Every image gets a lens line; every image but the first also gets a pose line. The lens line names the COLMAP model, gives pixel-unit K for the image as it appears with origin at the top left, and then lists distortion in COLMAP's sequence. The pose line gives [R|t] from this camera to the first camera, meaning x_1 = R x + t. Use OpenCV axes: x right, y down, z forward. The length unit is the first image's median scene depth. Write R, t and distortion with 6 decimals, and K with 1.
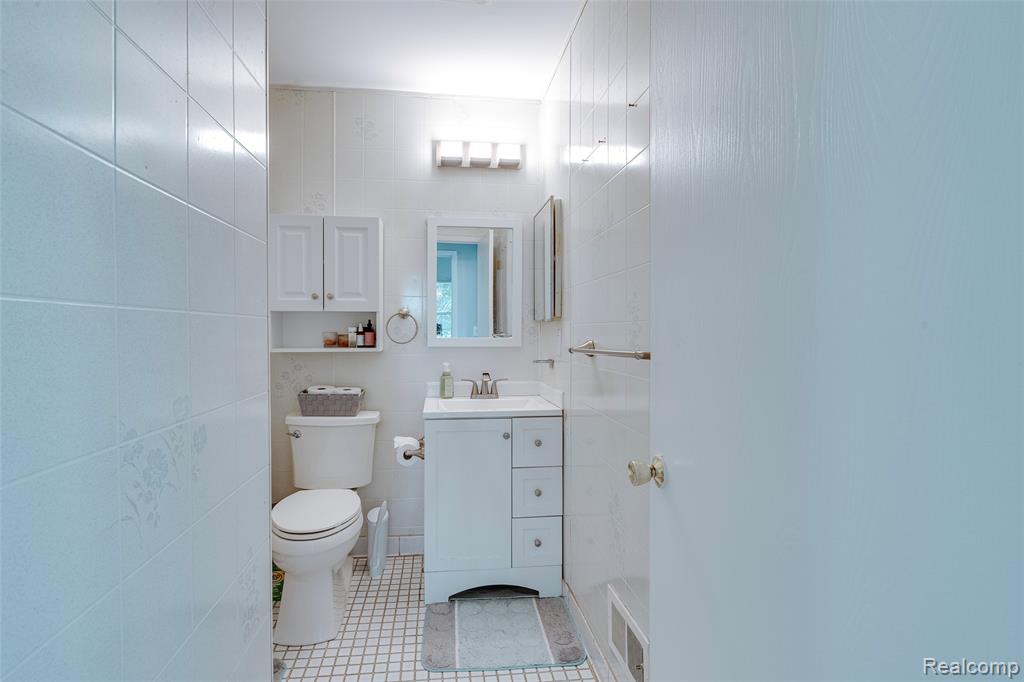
lens RADIAL K [[477.7, 0, 508.5], [0, 477.7, 339.8], [0, 0, 1]] dist [0.000309, 0.000338]
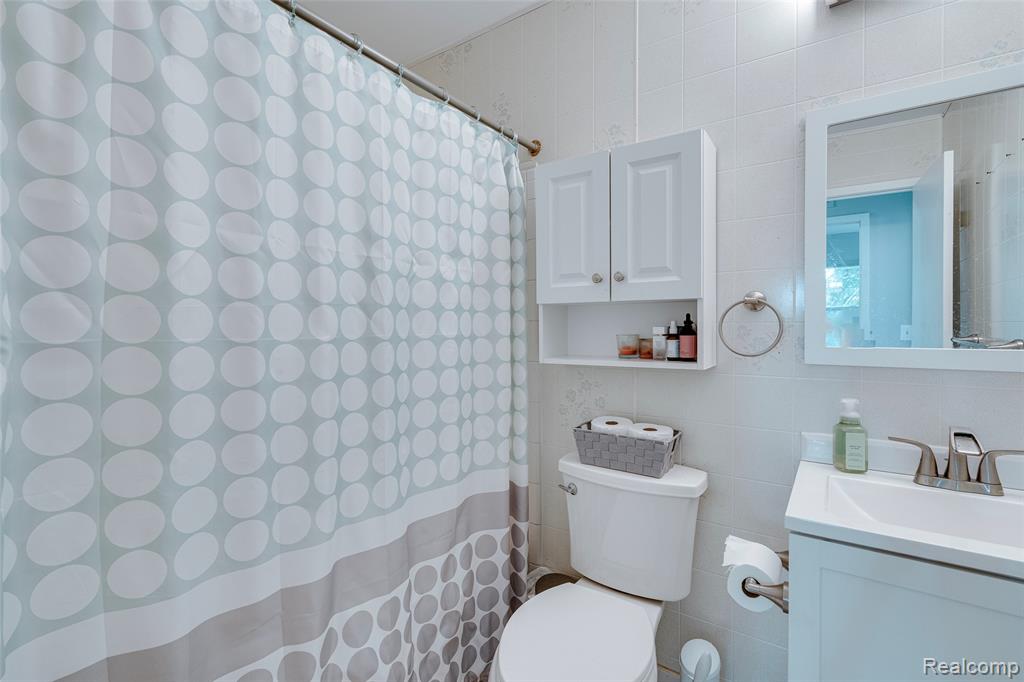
lens RADIAL K [[469.7, 0, 511.0], [0, 469.7, 331.8], [0, 0, 1]] dist [-0.000997, 0.000912]
pose [[0.728779, -0.002262, -0.684745, -0.056500], [-0.014341, 0.999725, -0.018567, -0.006235], [0.684598, 0.023351, 0.728546, 0.437090]]
